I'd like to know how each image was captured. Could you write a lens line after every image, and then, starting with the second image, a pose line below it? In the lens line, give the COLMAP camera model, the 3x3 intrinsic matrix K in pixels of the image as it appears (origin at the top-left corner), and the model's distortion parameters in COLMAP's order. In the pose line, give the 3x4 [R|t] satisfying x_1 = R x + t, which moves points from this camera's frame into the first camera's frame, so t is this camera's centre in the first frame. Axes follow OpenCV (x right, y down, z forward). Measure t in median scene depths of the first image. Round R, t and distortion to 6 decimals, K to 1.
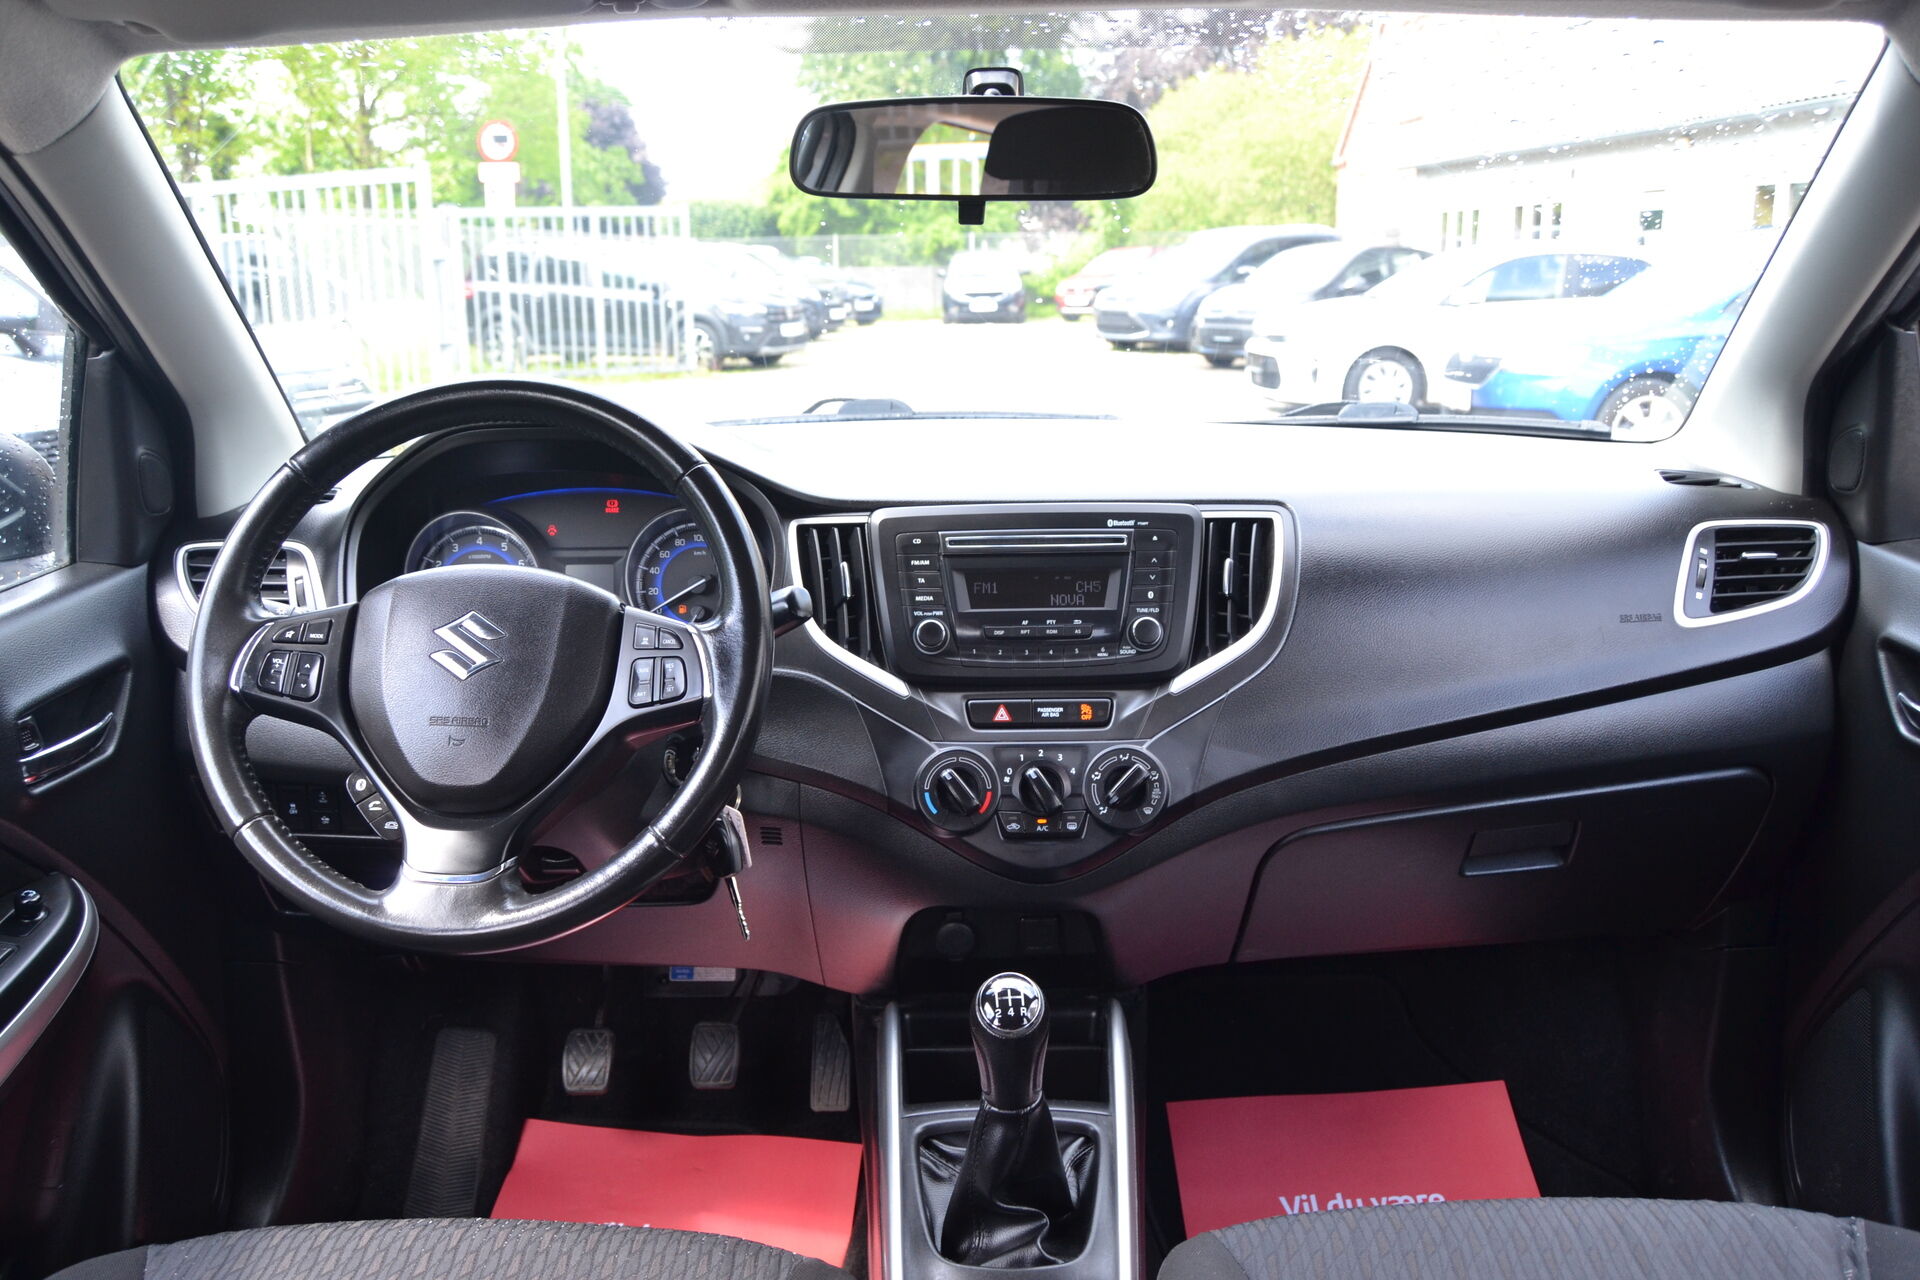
lens RADIAL K [[1515.2, 0, 987.9], [0, 1515.2, 637.5], [0, 0, 1]] dist [-0.091229, 0.026045]
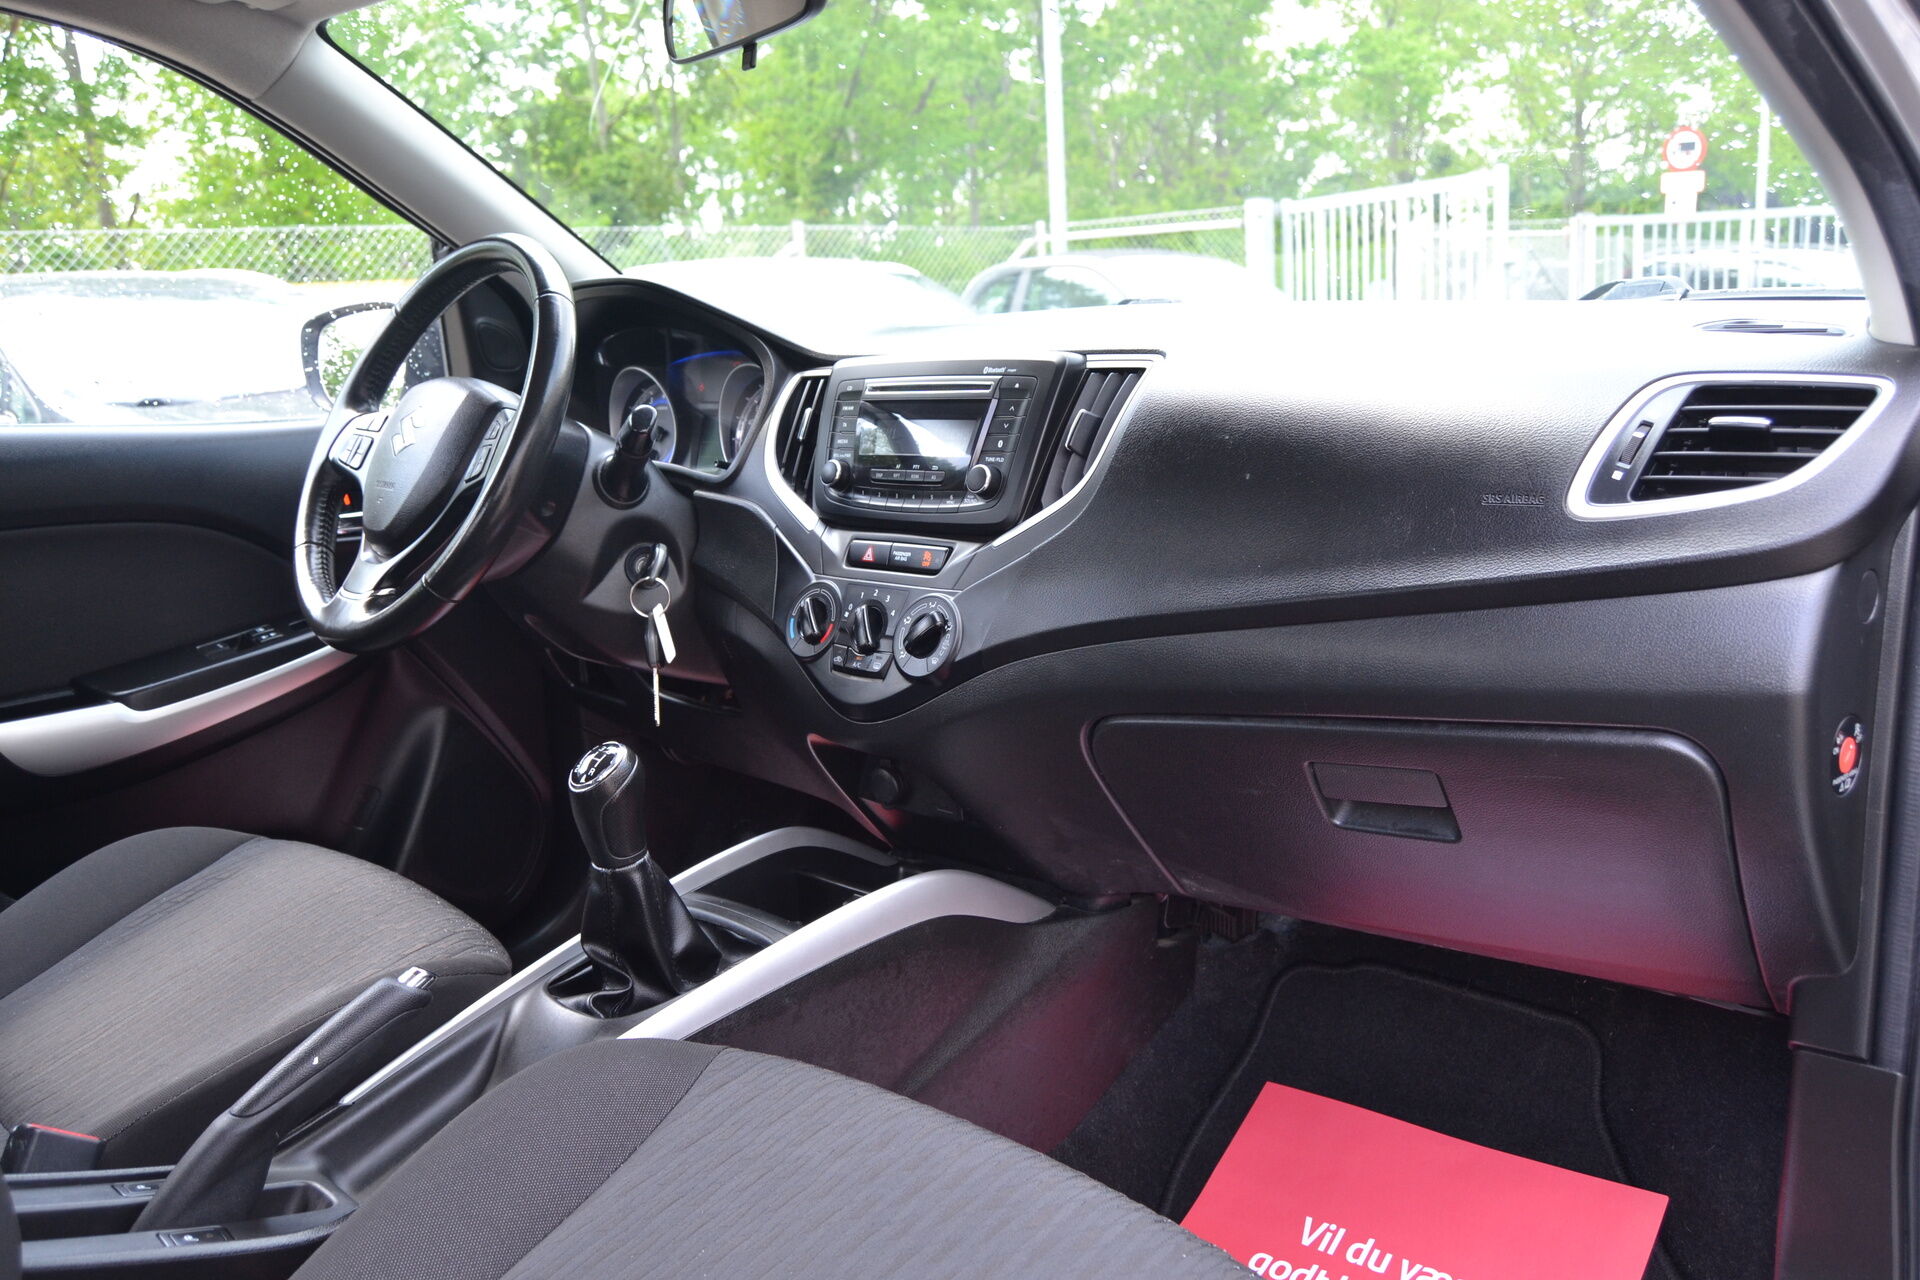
lens RADIAL K [[1515.2, 0, 942.0], [0, 1515.2, 672.7], [0, 0, 1]] dist [-0.091229, 0.026045]
pose [[0.705987, 0.135067, -0.695226, 0.737126], [-0.129814, 0.989694, 0.060453, 0.059254], [0.696226, 0.047571, 0.716244, 0.297906]]
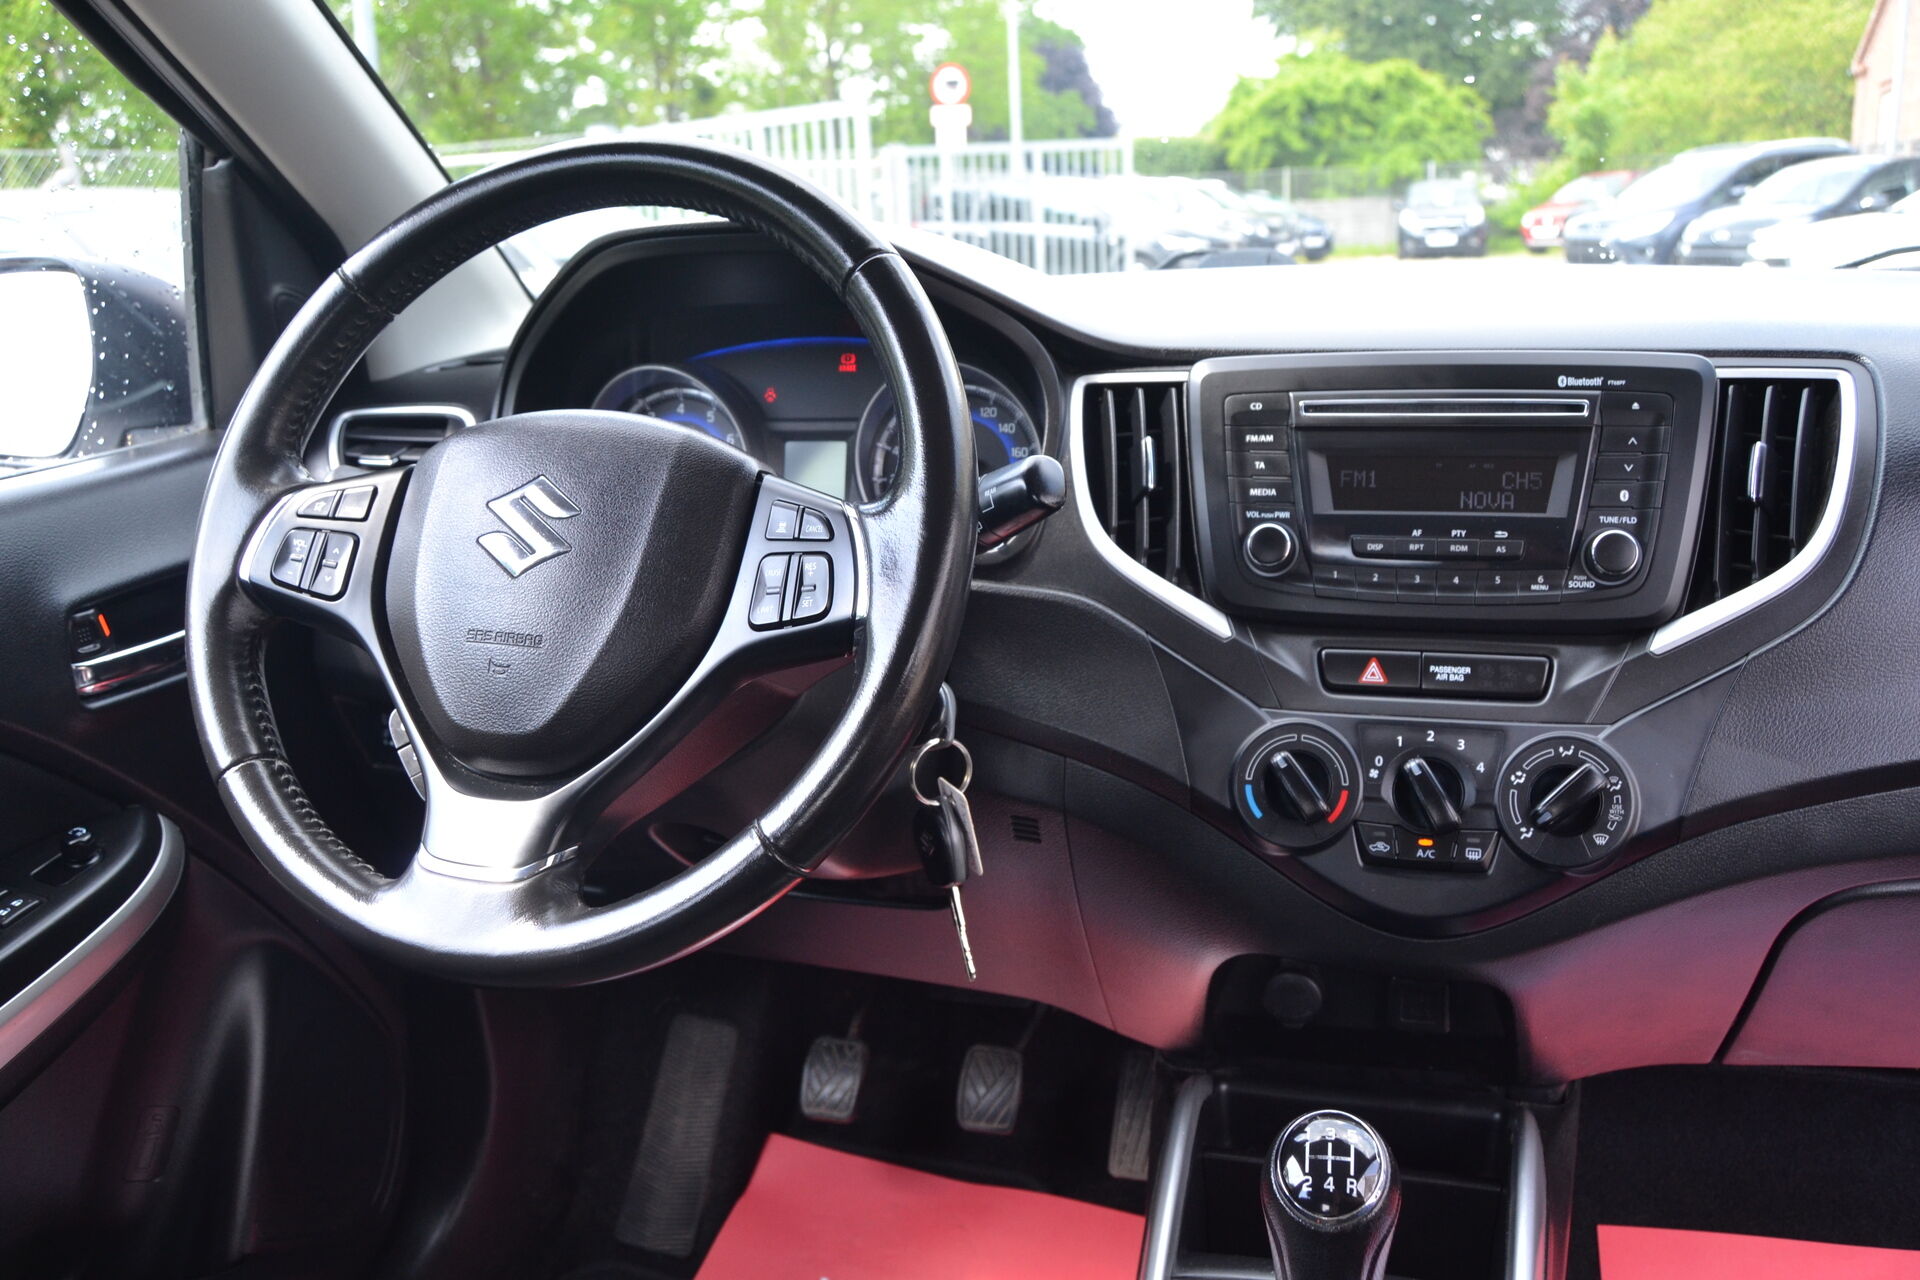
lens RADIAL K [[1515.2, 0, 969.3], [0, 1515.2, 639.7], [0, 0, 1]] dist [-0.091229, 0.026045]
pose [[0.954841, 0.048937, -0.293060, 0.031350], [-0.037980, 0.998354, 0.042963, 0.014868], [0.294680, -0.029892, 0.955128, 0.320466]]
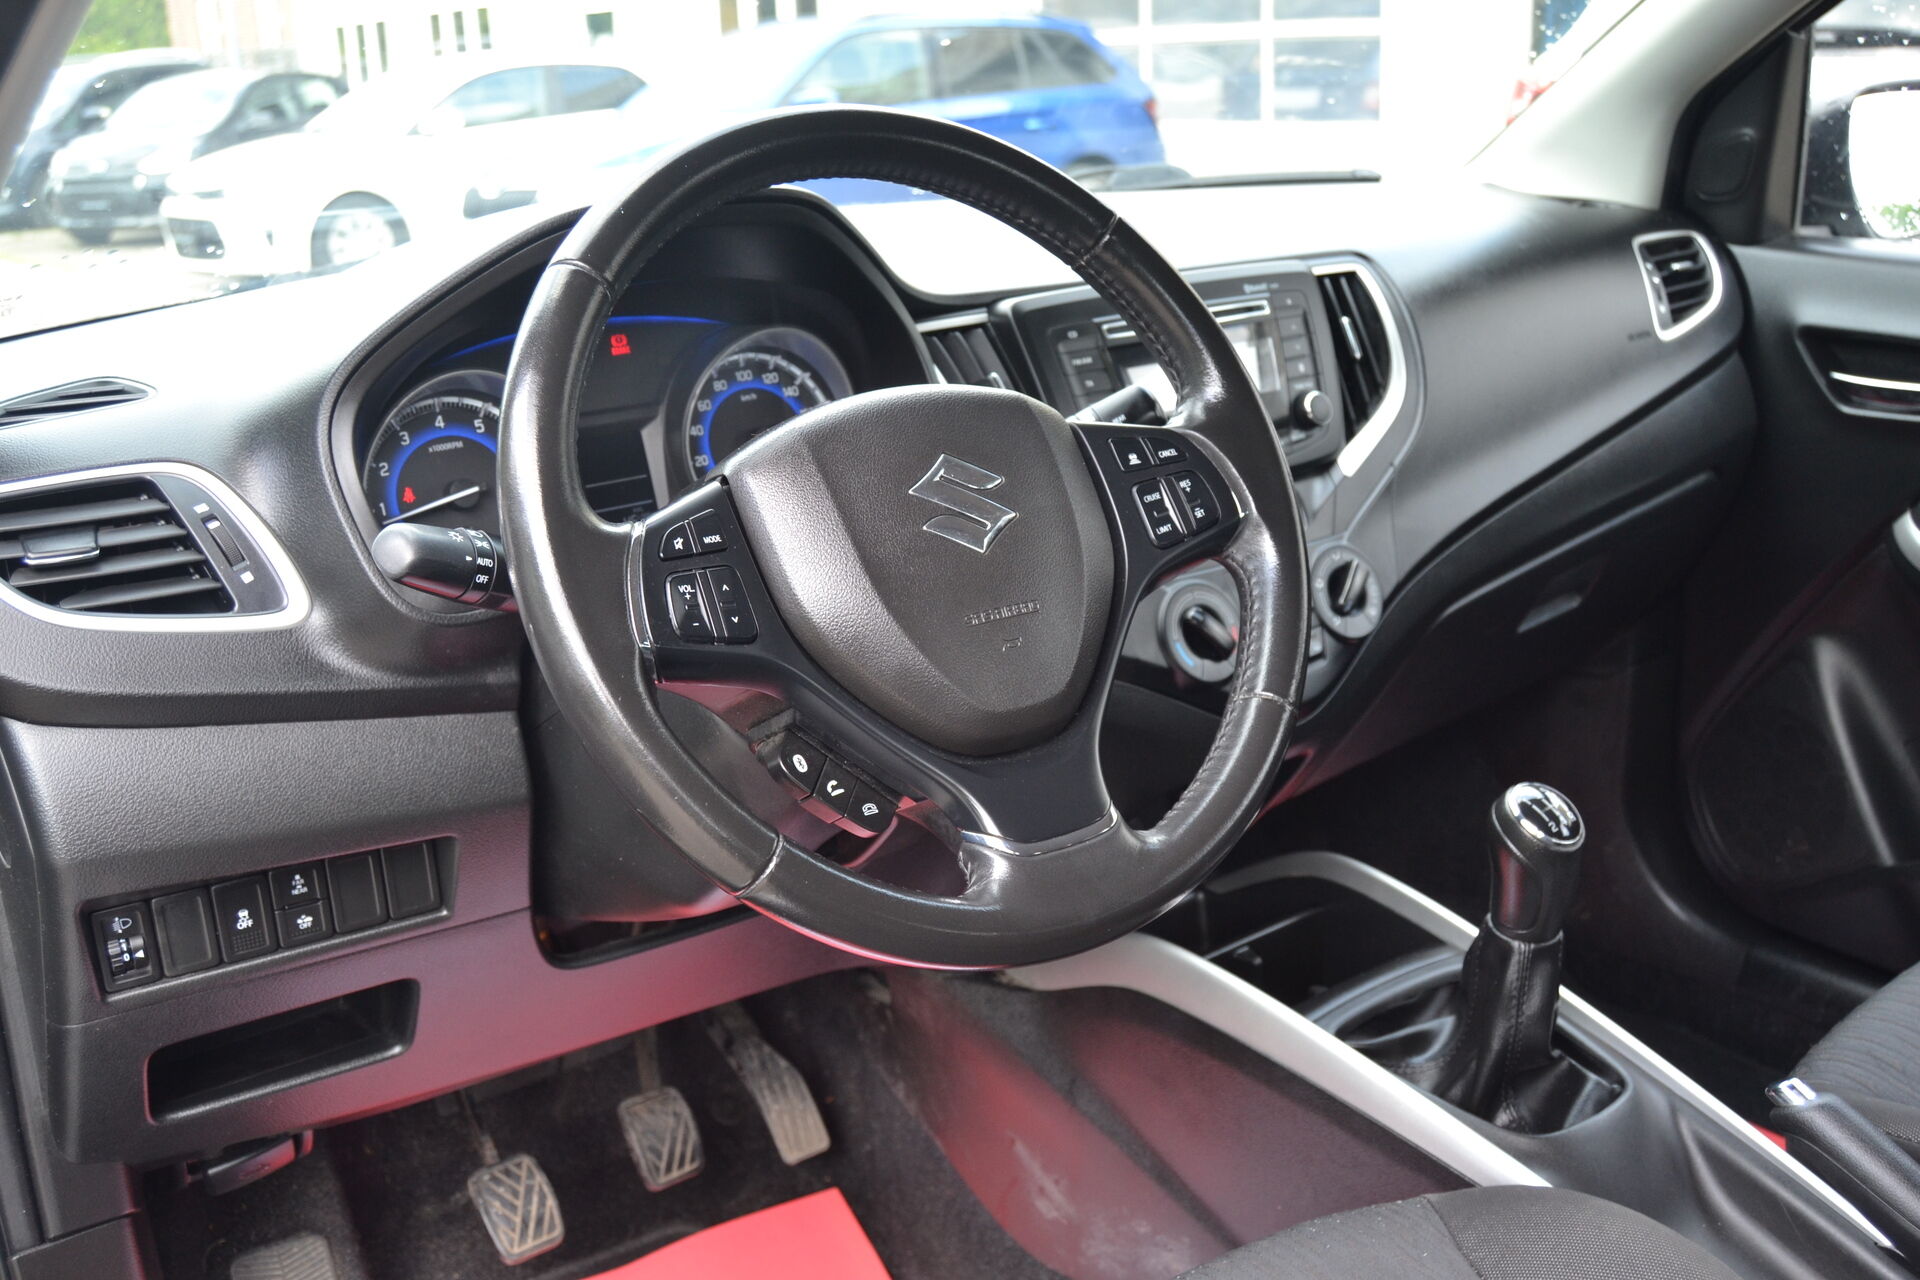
lens RADIAL K [[1868.6, 0, 970.2], [0, 1868.6, 634.5], [0, 0, 1]] dist [-0.075573, 0.000000]
pose [[0.796350, -0.198271, 0.571414, -0.649061], [0.175869, 0.979830, 0.094884, -0.012651], [-0.578702, 0.024933, 0.815158, 0.251925]]
